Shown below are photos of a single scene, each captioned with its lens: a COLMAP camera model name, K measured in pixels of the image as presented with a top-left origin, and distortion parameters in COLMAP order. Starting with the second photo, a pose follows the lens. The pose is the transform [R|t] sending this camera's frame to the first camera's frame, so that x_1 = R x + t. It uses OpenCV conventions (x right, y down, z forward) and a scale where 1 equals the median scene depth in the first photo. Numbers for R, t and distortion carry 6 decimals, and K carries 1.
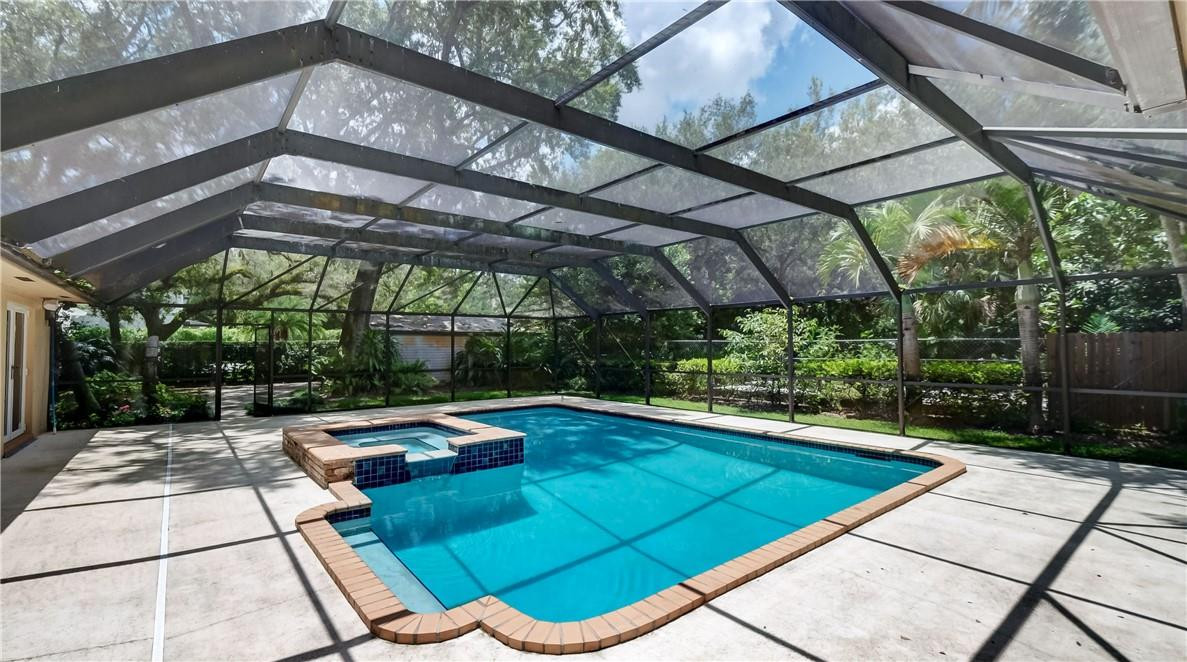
lens RADIAL K [[514.1, 0, 593.0], [0, 514.1, 335.7], [0, 0, 1]] dist [0.000233, 0.001234]
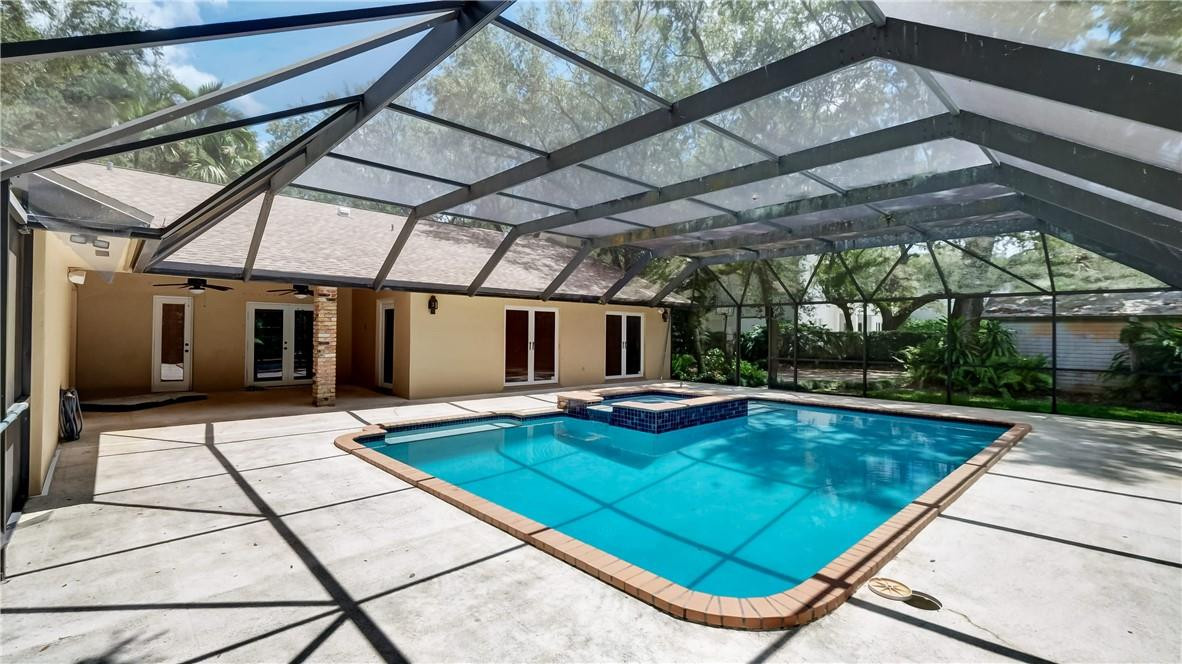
lens RADIAL K [[510.6, 0, 590.8], [0, 510.6, 330.3], [0, 0, 1]] dist [-0.003236, 0.000692]
pose [[0.075670, -0.002864, -0.997129, 1.930781], [0.009587, 0.999952, -0.002145, 0.032737], [0.997087, -0.009398, 0.075694, 1.496901]]
